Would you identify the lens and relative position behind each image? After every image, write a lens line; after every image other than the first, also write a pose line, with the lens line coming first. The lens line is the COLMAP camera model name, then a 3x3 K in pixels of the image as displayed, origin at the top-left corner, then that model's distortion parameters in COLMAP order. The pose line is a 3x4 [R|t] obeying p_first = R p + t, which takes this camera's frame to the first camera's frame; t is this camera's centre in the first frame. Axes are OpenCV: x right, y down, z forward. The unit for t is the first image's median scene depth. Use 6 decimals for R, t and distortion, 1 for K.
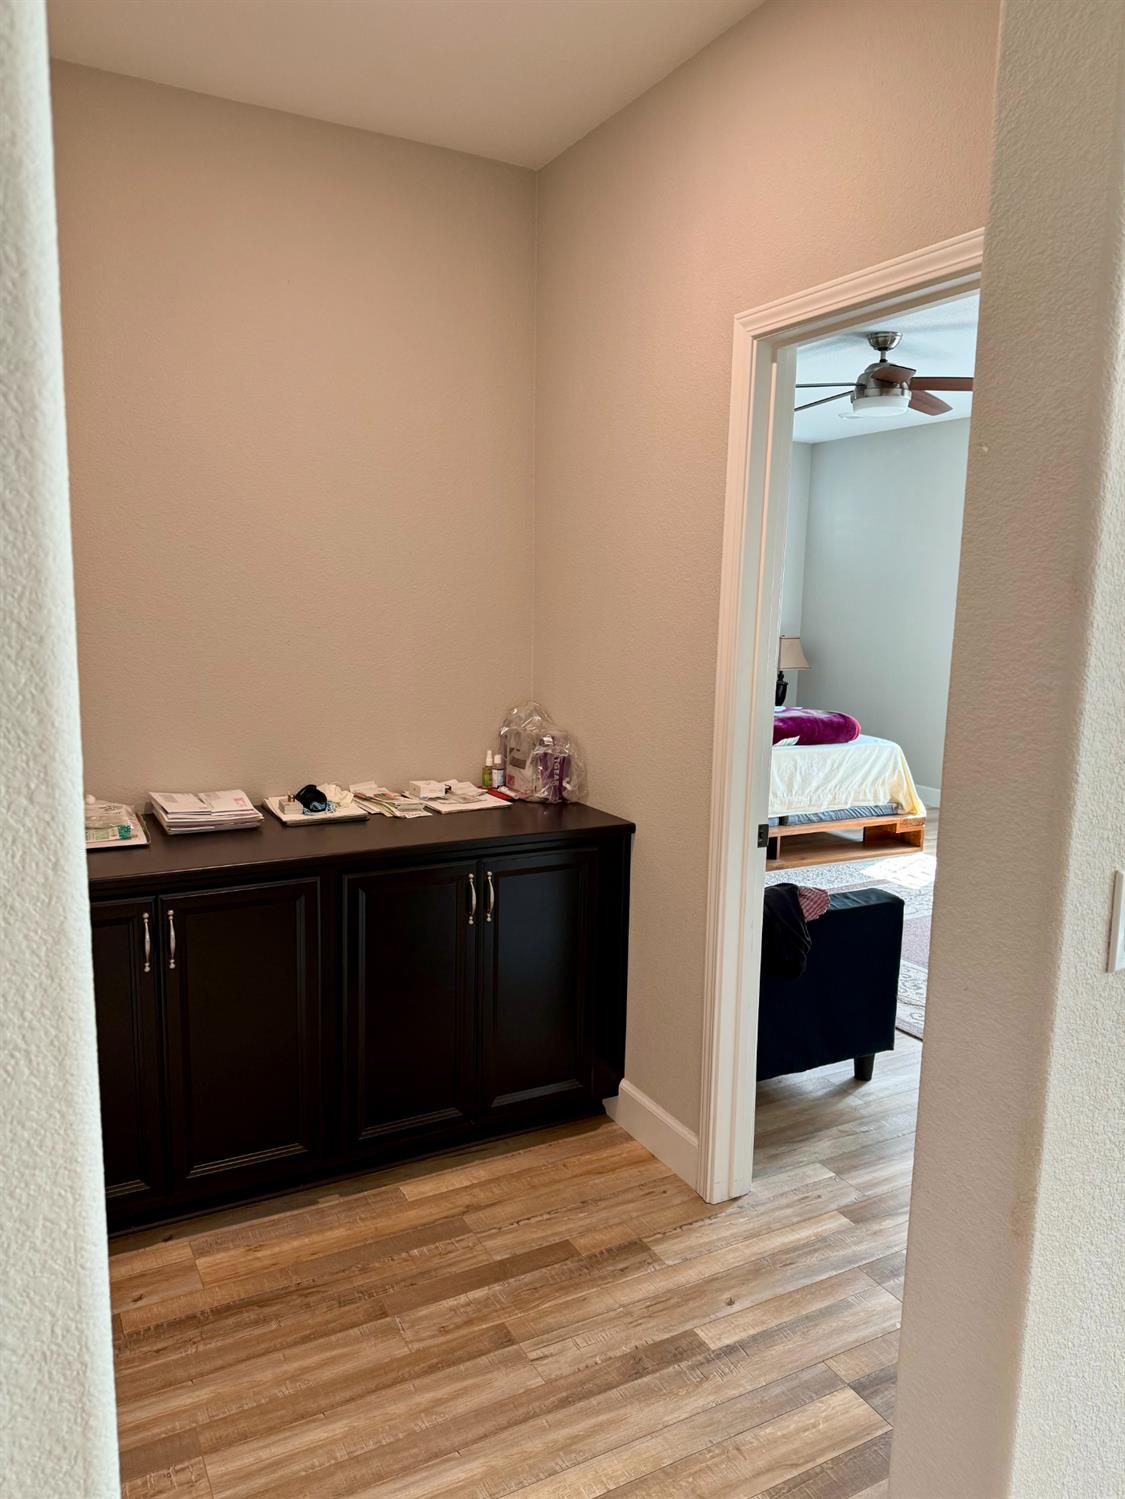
lens RADIAL K [[1063.1, 0, 562.5], [0, 1063.1, 749.5], [0, 0, 1]] dist [0.007783, -0.006818]
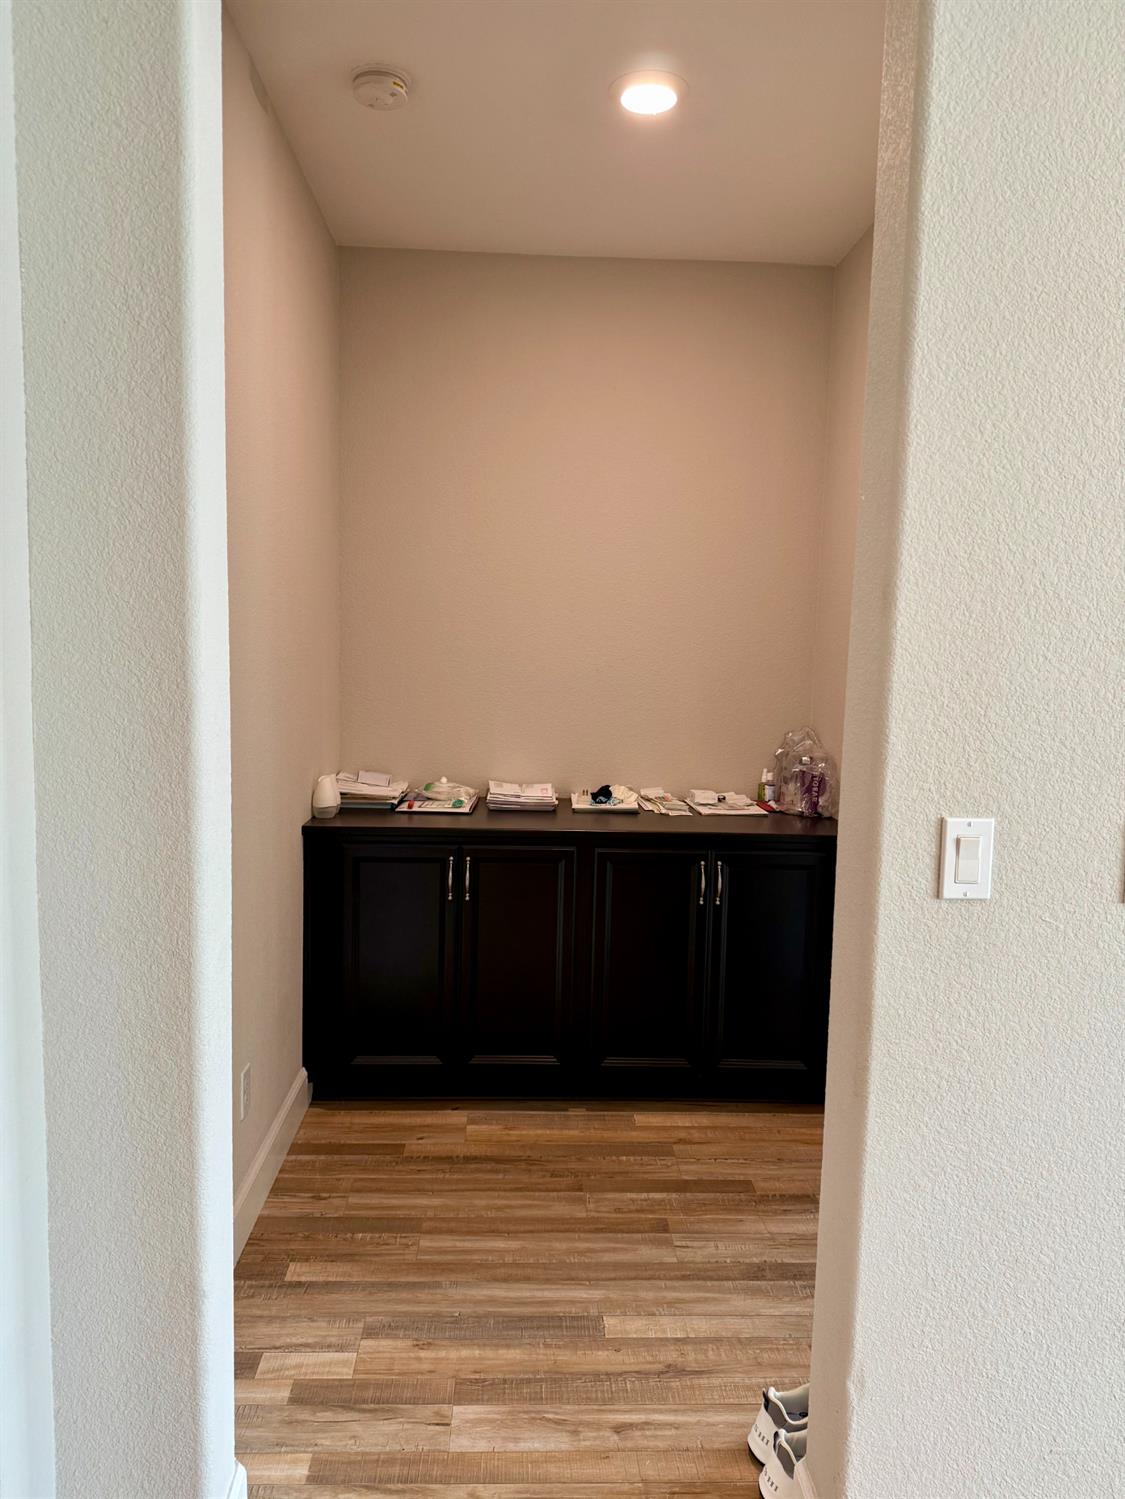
lens RADIAL K [[1054.3, 0, 562.5], [0, 1054.3, 749.5], [0, 0, 1]] dist [0.082053, -0.127802]
pose [[0.897639, 0.047213, -0.438194, 0.335128], [-0.071599, 0.996660, -0.039286, 0.058132], [0.434876, 0.066638, 0.898021, -0.177493]]
